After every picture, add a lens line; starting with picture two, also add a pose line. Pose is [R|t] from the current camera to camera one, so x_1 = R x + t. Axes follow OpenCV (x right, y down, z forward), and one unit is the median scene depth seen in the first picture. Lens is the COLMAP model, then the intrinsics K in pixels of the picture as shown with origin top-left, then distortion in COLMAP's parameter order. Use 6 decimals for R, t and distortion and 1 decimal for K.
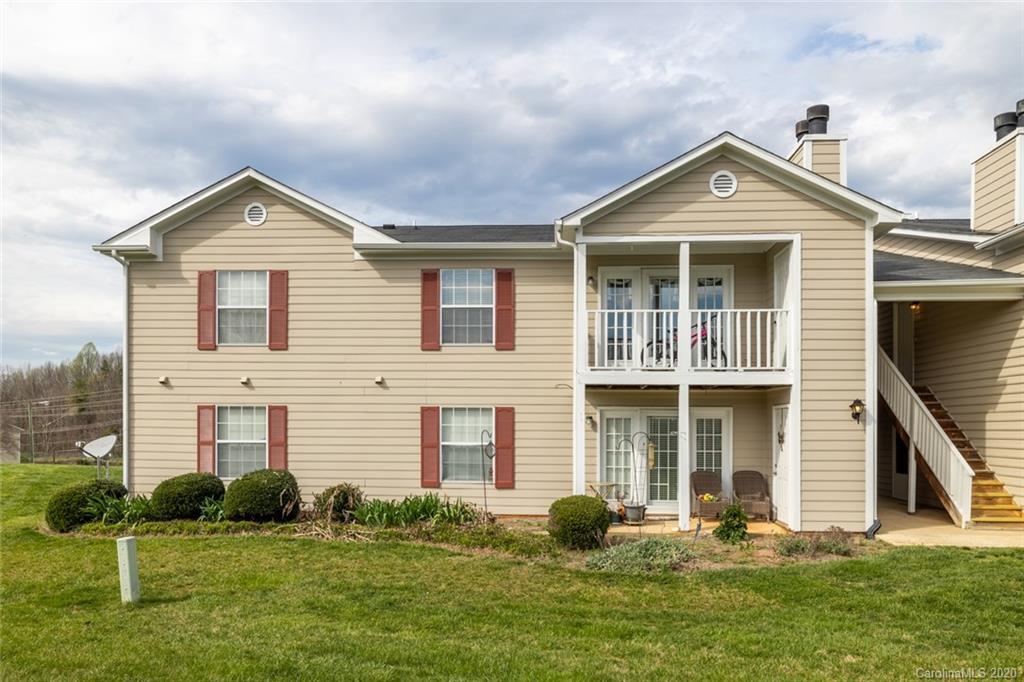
lens RADIAL K [[724.1, 0, 511.9], [0, 724.1, 370.4], [0, 0, 1]] dist [0.003668, 0.000166]
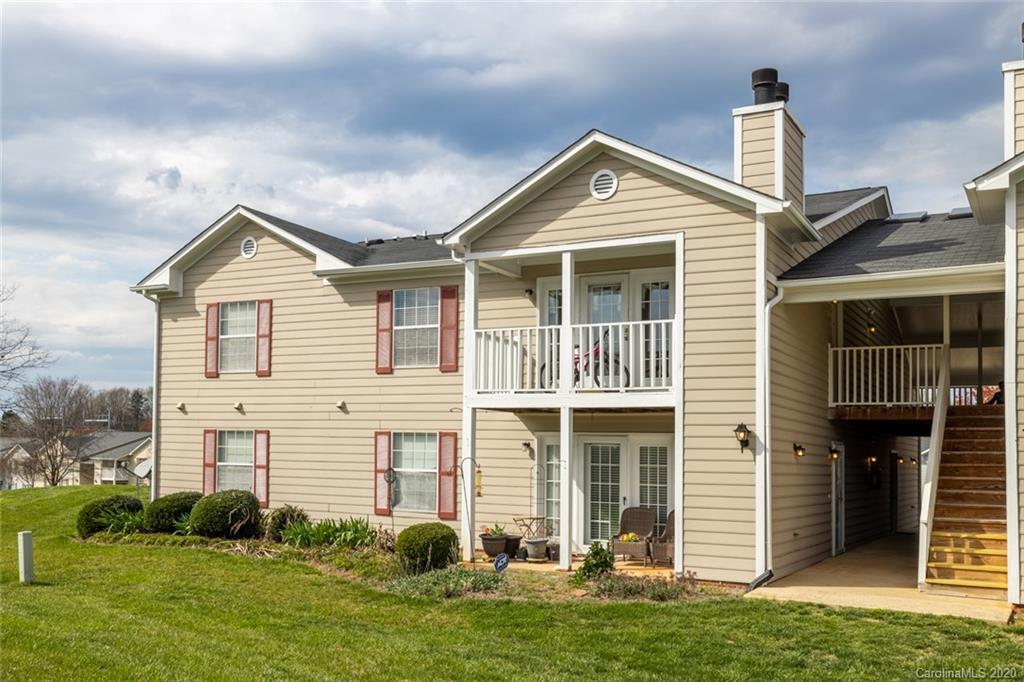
lens RADIAL K [[990.0, 0, 512.0], [0, 990.0, 341.0], [0, 0, 1]] dist [0.000589, -0.002641]
pose [[0.903063, -0.035277, -0.428056, 0.620403], [0.015984, 0.998691, -0.048582, -0.004216], [0.429210, 0.037031, 0.902445, -0.133266]]
